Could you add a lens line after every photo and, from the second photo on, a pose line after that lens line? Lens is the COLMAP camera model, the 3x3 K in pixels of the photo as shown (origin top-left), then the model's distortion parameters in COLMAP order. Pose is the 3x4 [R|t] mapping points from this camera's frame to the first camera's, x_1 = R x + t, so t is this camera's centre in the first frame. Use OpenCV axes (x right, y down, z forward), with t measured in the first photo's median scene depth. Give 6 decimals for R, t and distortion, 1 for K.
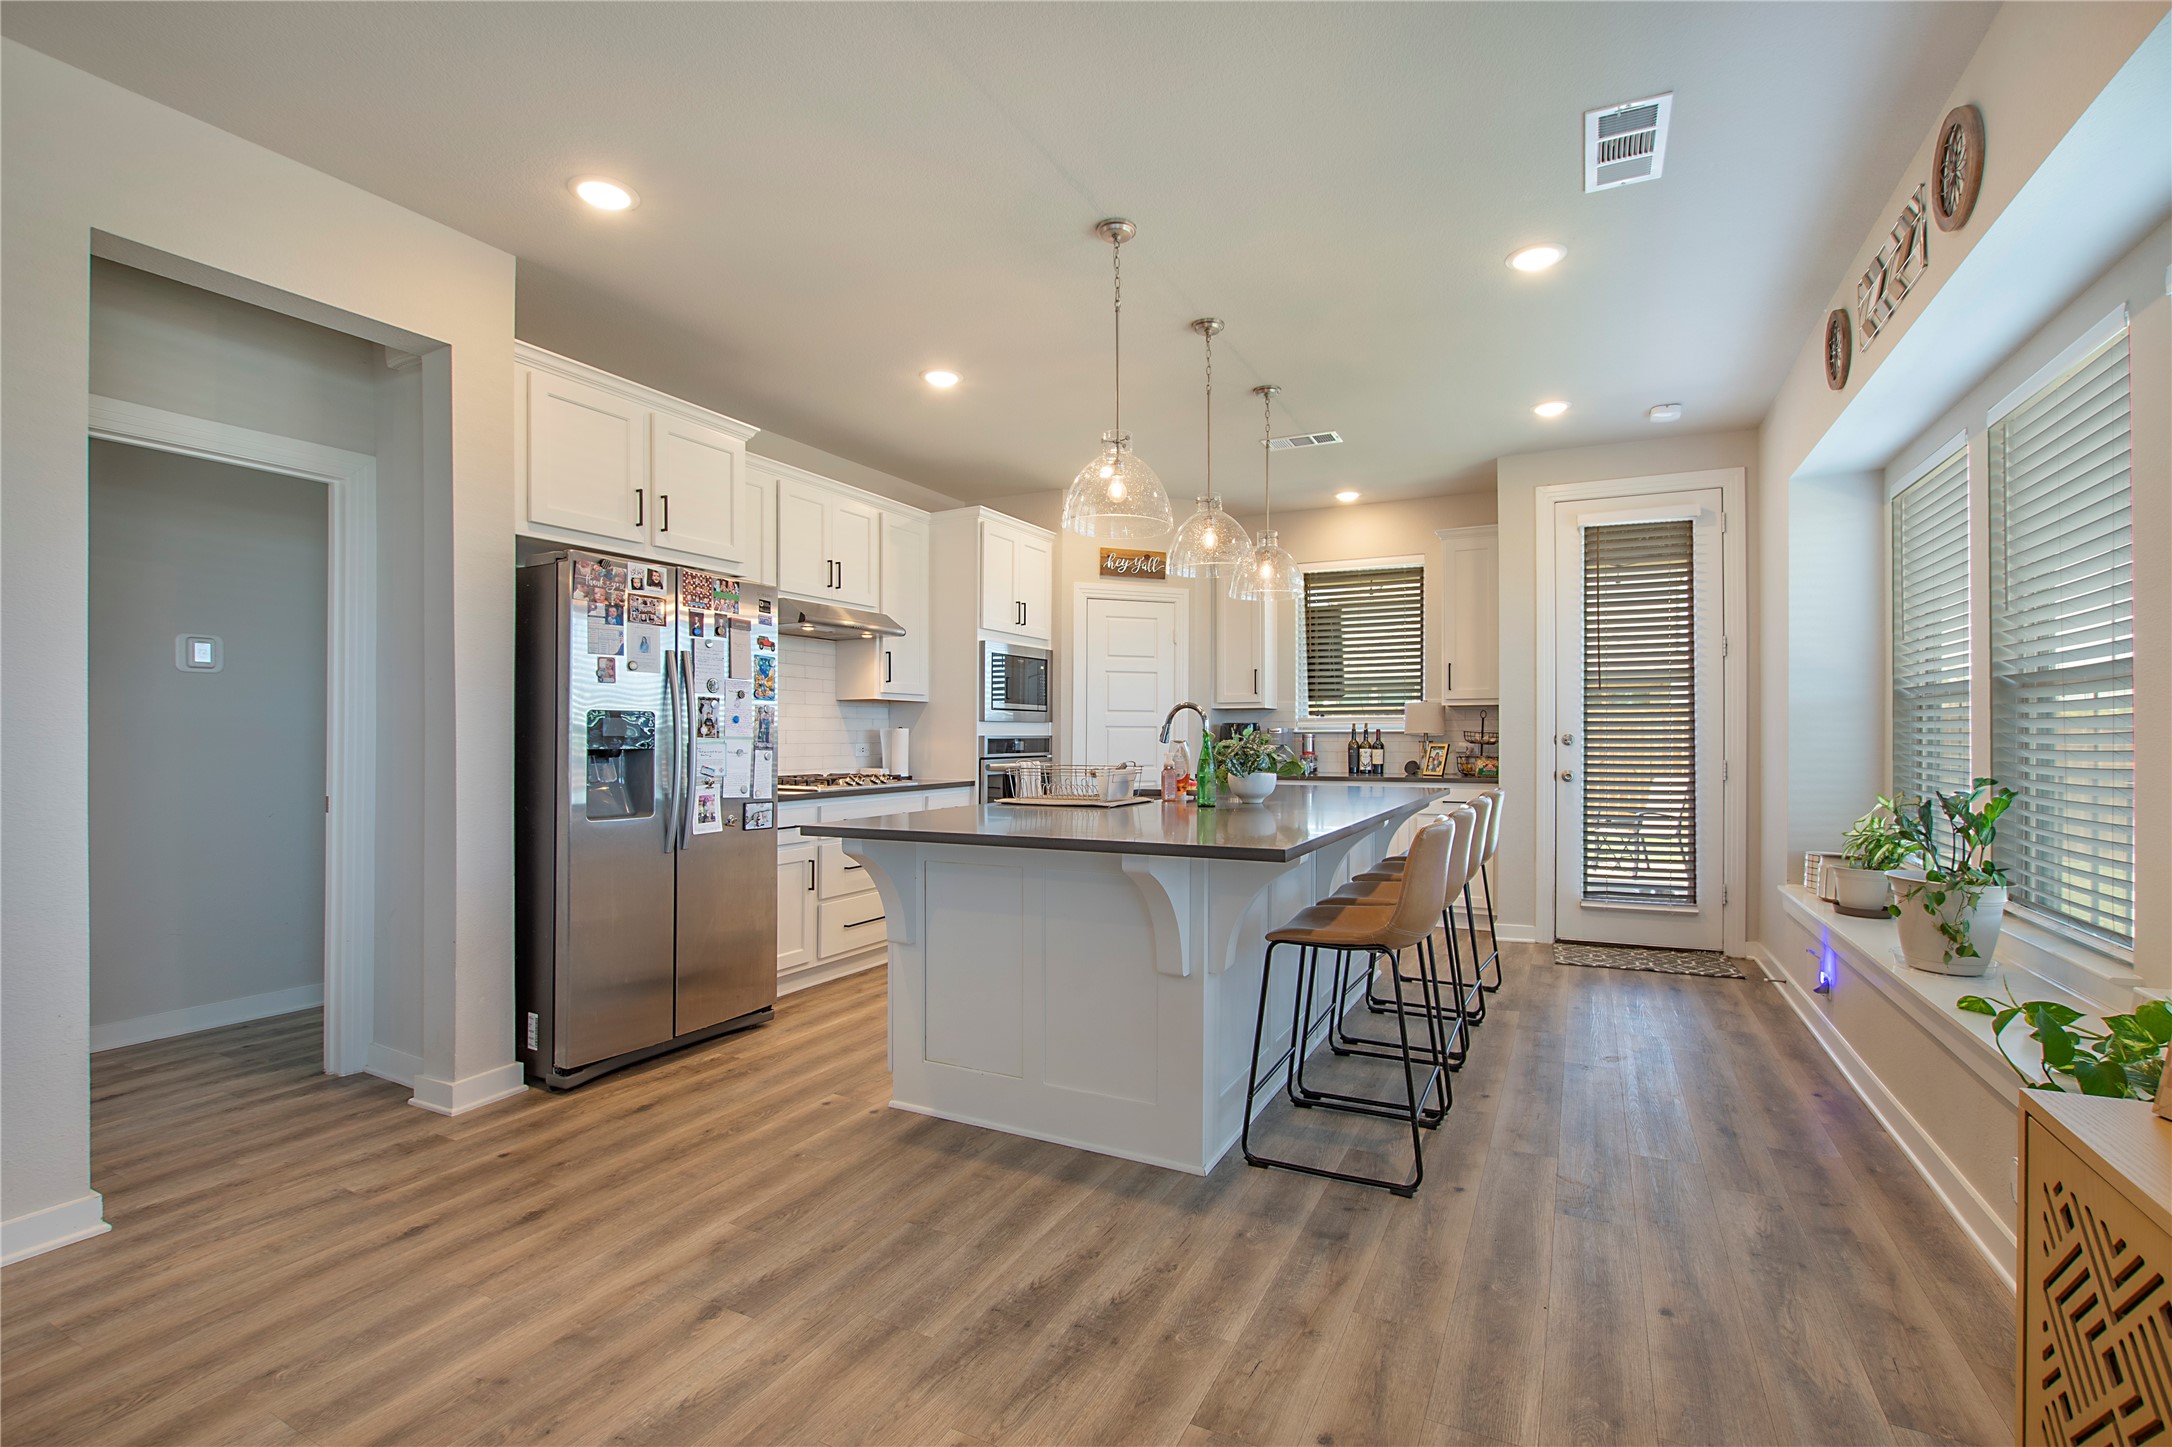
lens RADIAL K [[970.7, 0, 1091.1], [0, 970.7, 728.3], [0, 0, 1]] dist [-0.023634, 0.001165]
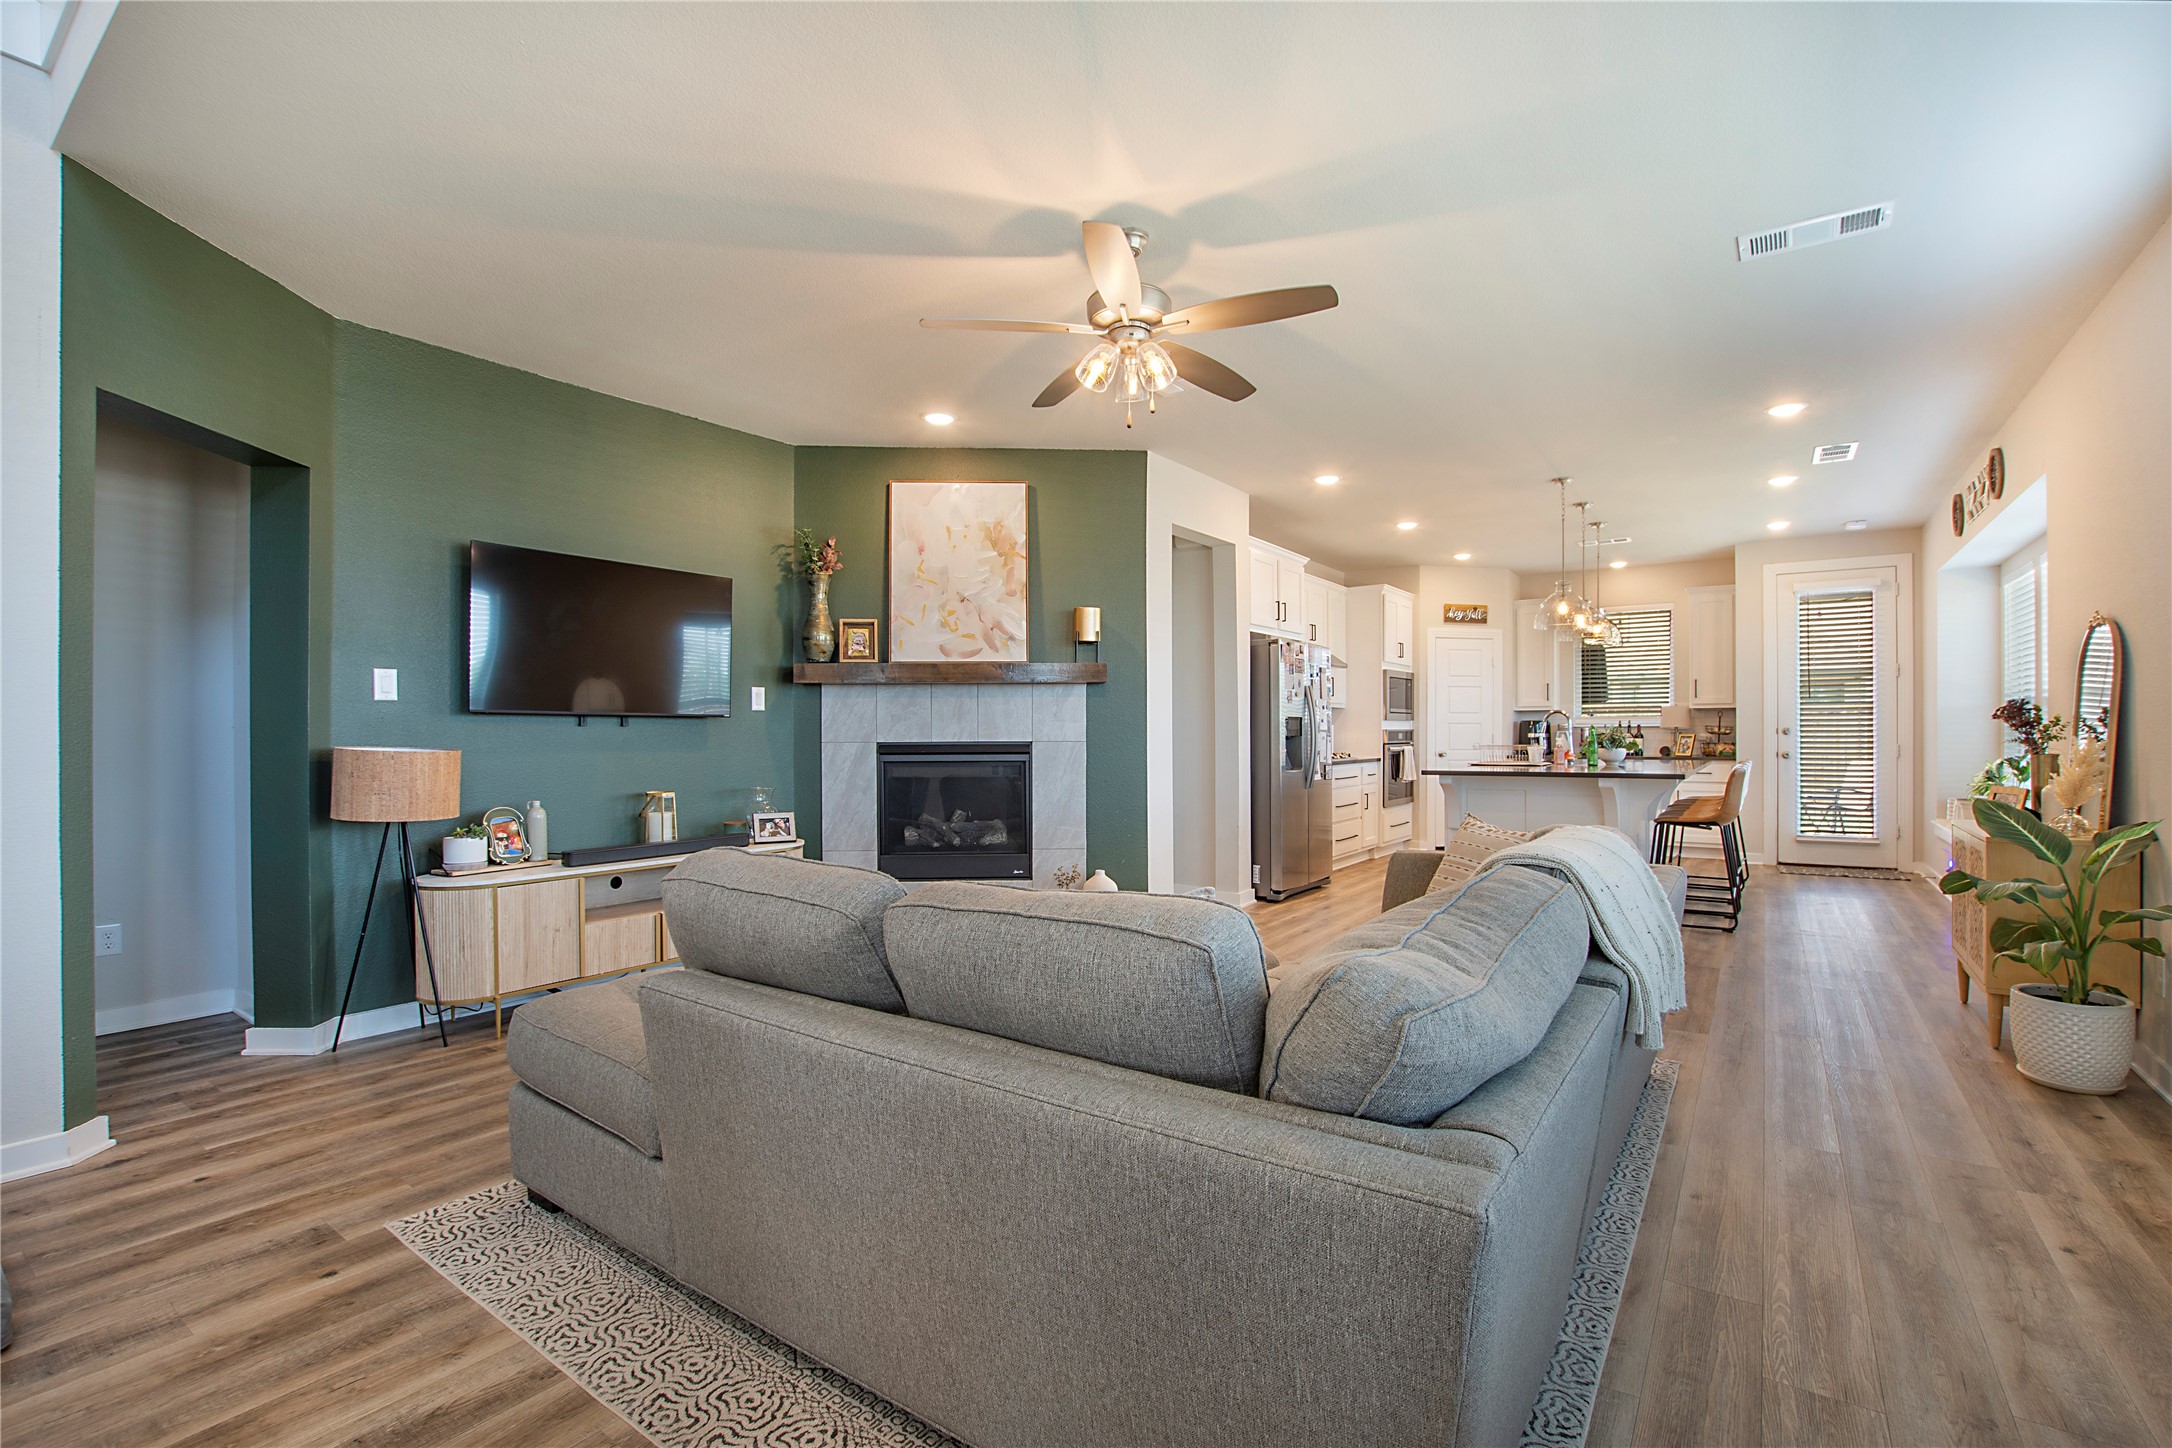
lens RADIAL K [[970.7, 0, 1091.3], [0, 970.7, 725.1], [0, 0, 1]] dist [-0.023634, 0.001165]
pose [[0.990421, -0.003208, -0.138045, -0.371123], [0.003408, 0.999993, 0.001217, -0.003280], [0.138040, -0.001676, 0.990425, -0.629532]]
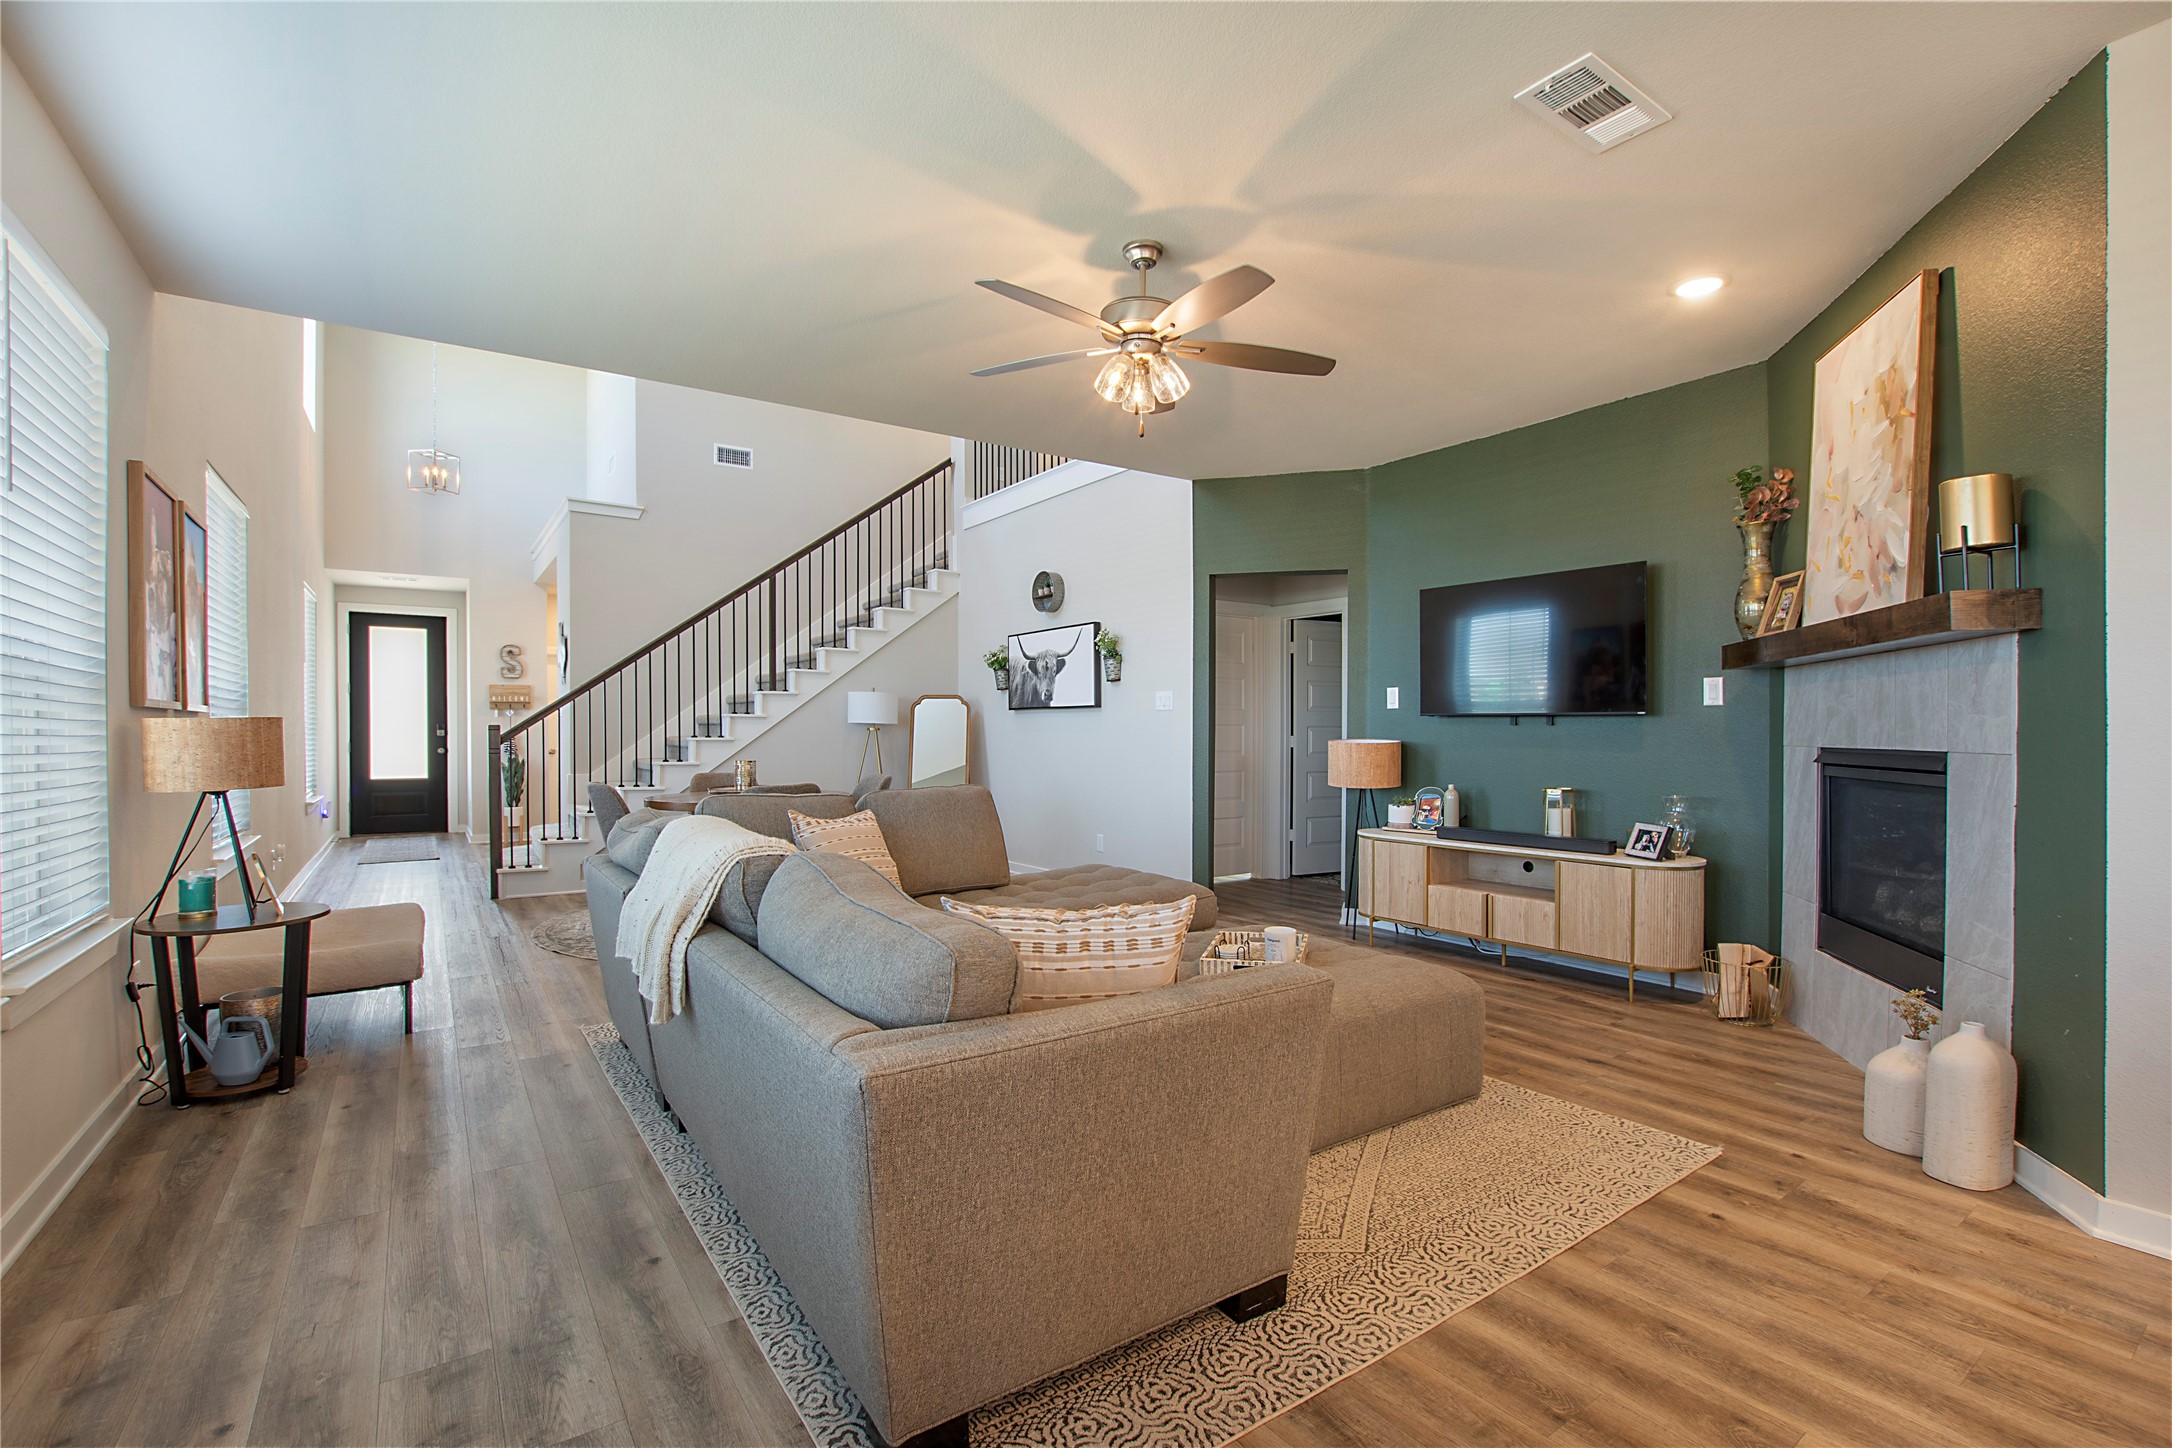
lens RADIAL K [[970.7, 0, 1098.3], [0, 970.7, 735.9], [0, 0, 1]] dist [-0.023634, 0.001165]
pose [[-0.458654, 0.007443, -0.888584, 0.089095], [0.007041, 0.999964, 0.004742, 0.000000], [0.888587, -0.004081, -0.458690, 0.155477]]
